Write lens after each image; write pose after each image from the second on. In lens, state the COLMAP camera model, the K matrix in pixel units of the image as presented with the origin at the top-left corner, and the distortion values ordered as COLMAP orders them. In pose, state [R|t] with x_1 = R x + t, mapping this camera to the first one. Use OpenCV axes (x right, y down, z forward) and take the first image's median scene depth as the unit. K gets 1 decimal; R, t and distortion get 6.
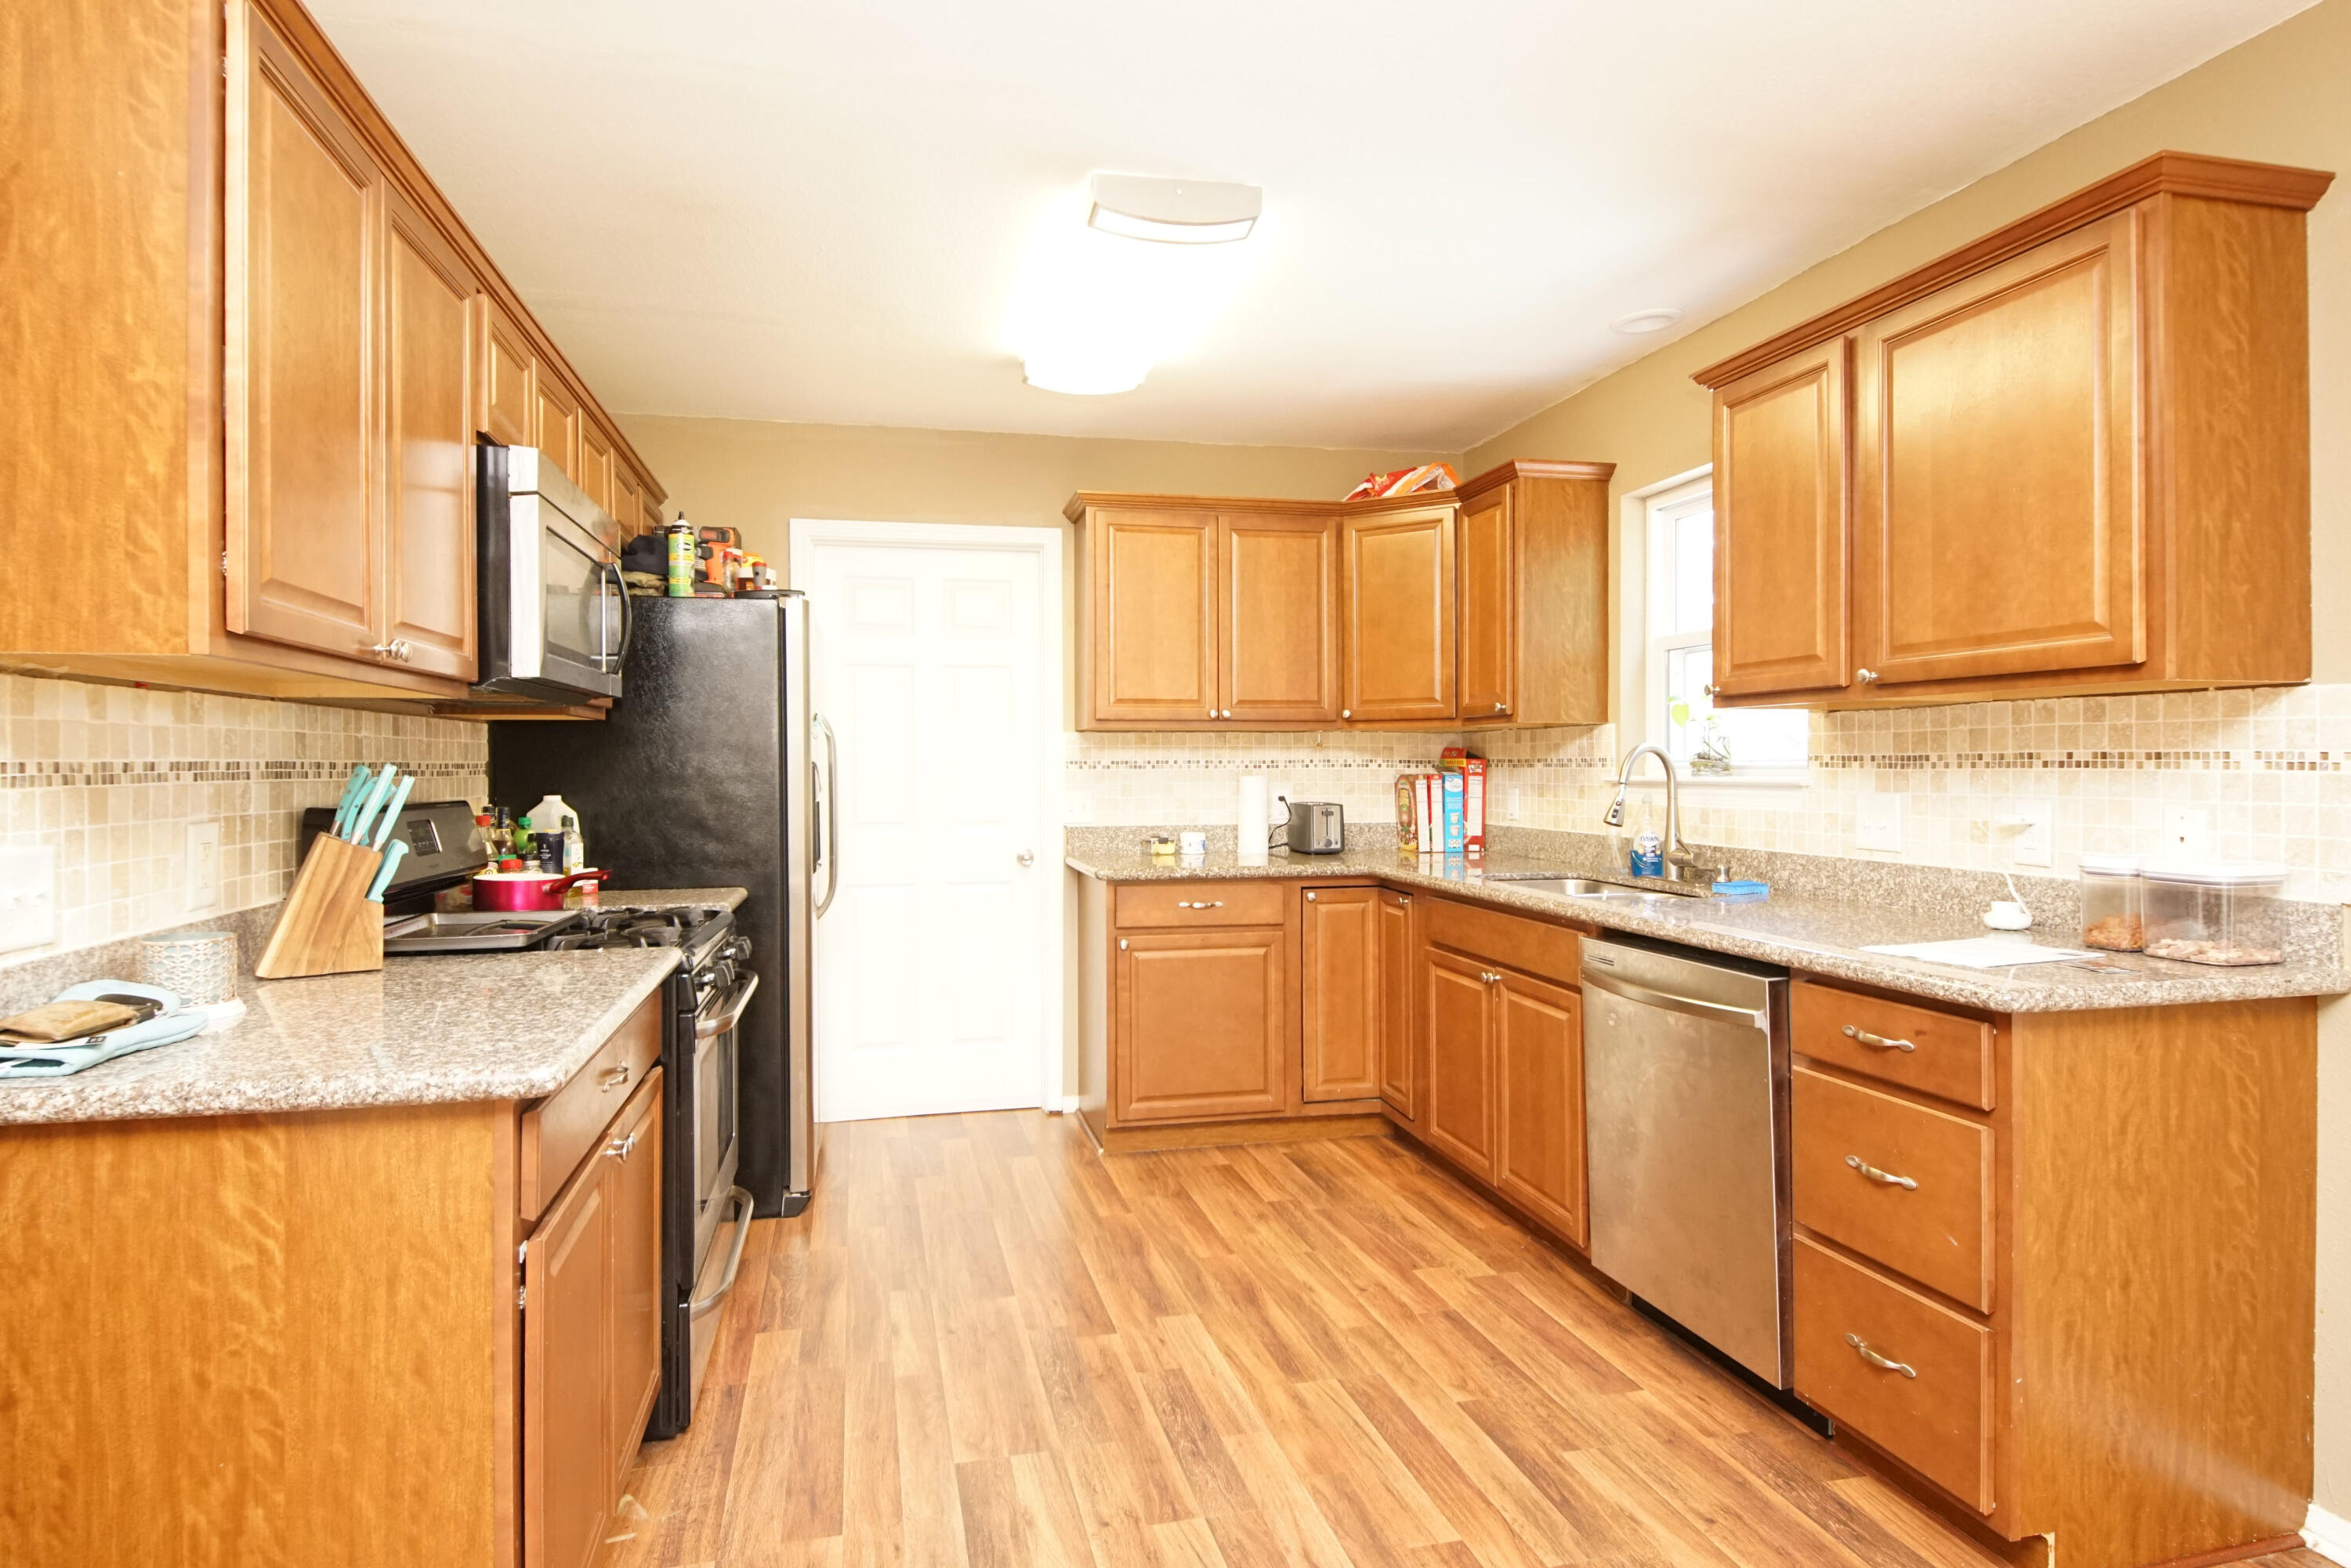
lens RADIAL K [[1265.1, 0, 1155.3], [0, 1265.1, 761.1], [0, 0, 1]] dist [0.024411, -0.027041]
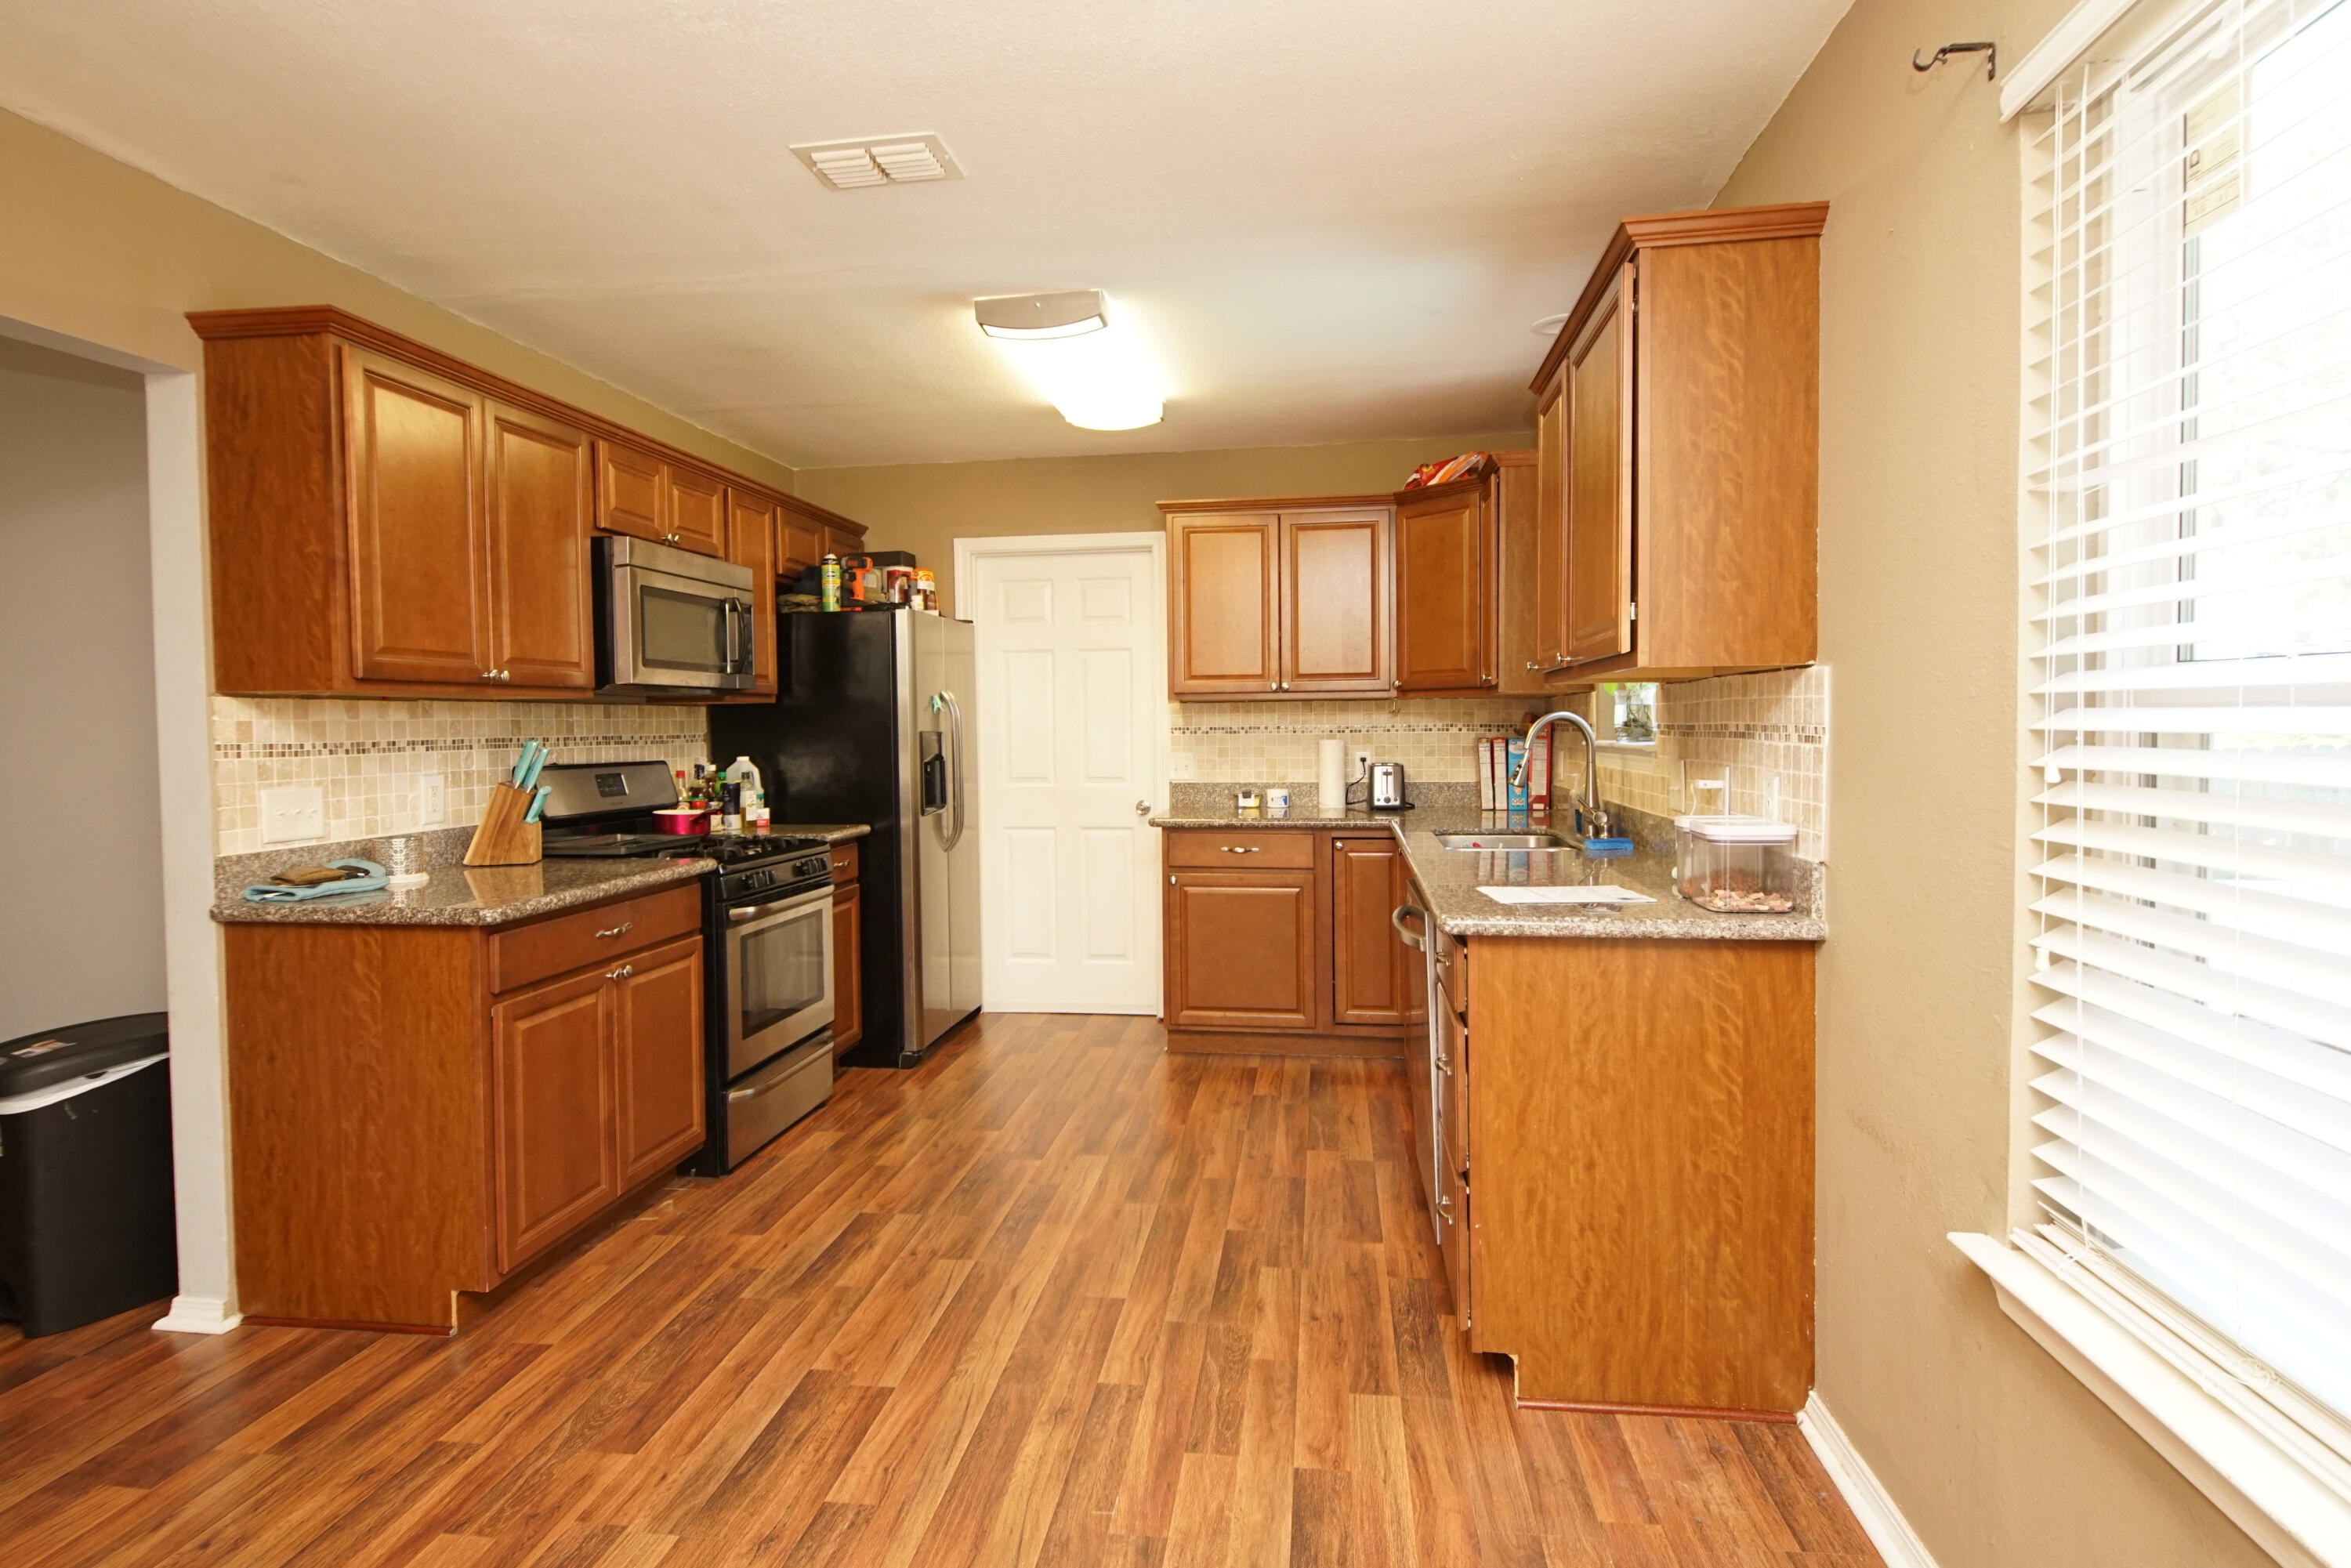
lens RADIAL K [[1265.1, 0, 1155.5], [0, 1265.1, 761.7], [0, 0, 1]] dist [0.024411, -0.027041]
pose [[0.933393, 0.004195, -0.358830, 0.464644], [0.008829, 0.999361, 0.034647, -0.012451], [0.358746, -0.035508, 0.932760, -0.157269]]
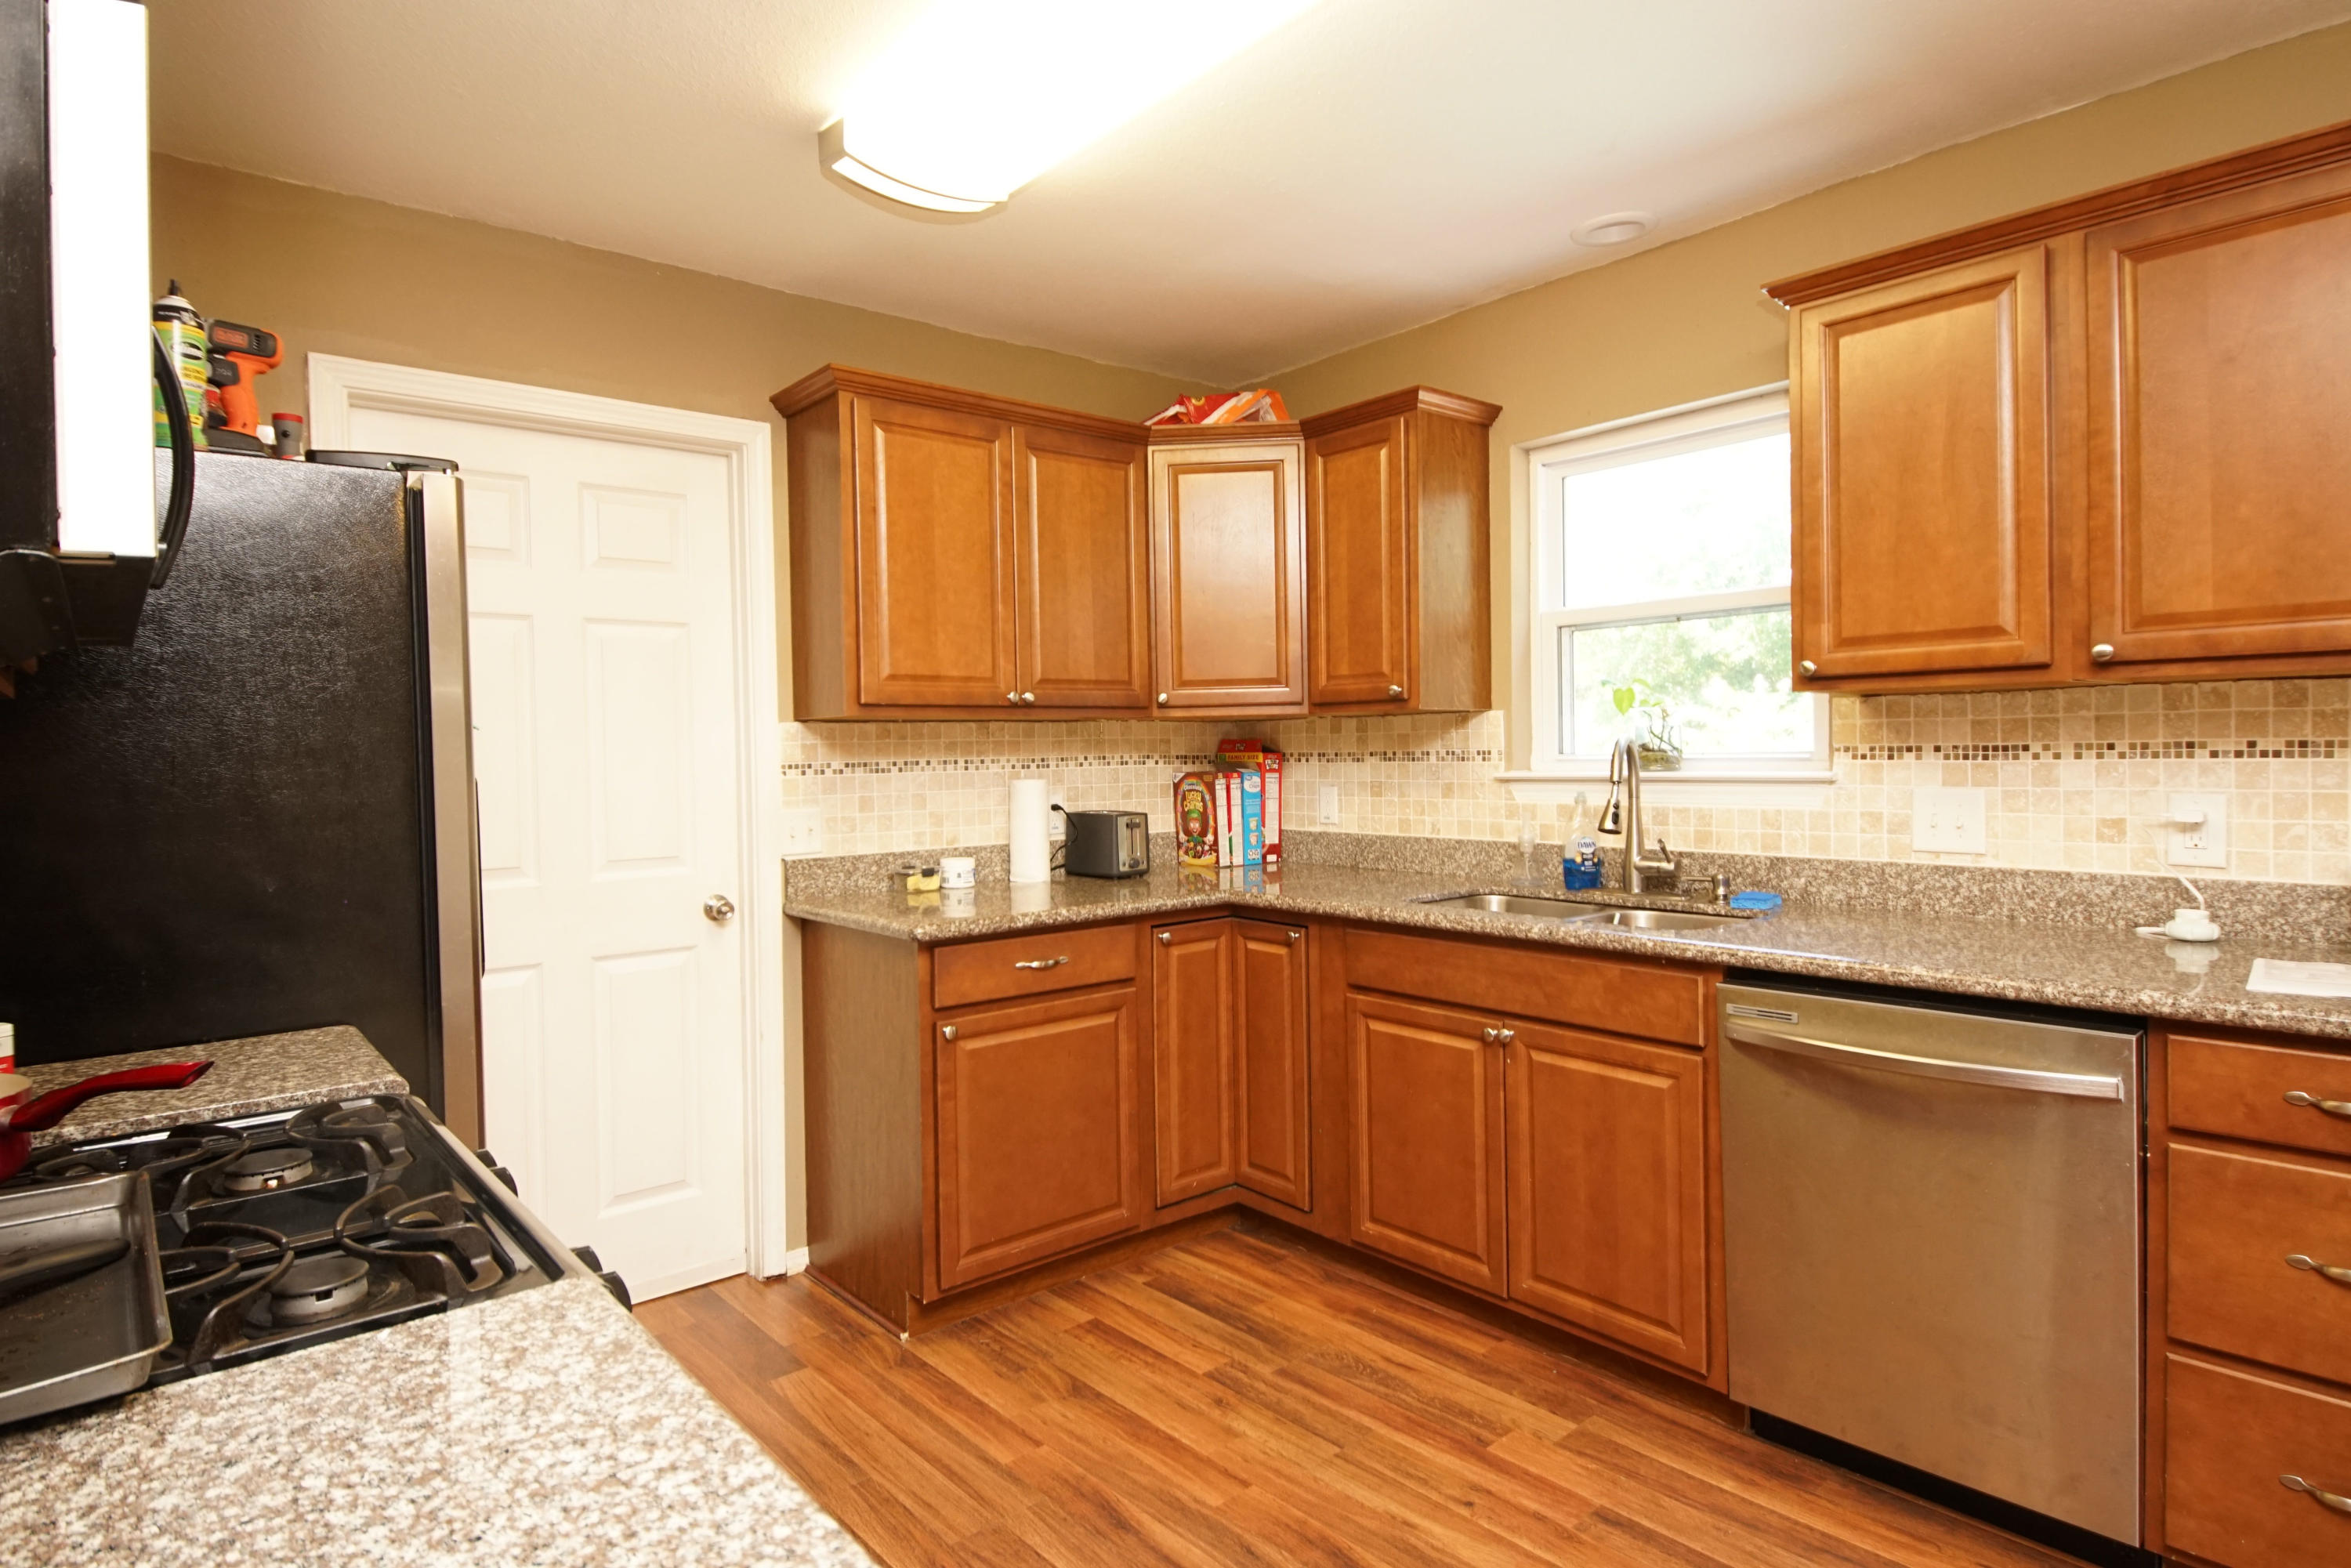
lens RADIAL K [[1265.1, 0, 1161.3], [0, 1265.1, 763.6], [0, 0, 1]] dist [0.024411, -0.027041]
pose [[0.887416, -0.017913, 0.460621, -0.277969], [0.013171, 0.999822, 0.013507, -0.009492], [-0.460781, -0.005919, 0.887494, 0.401524]]
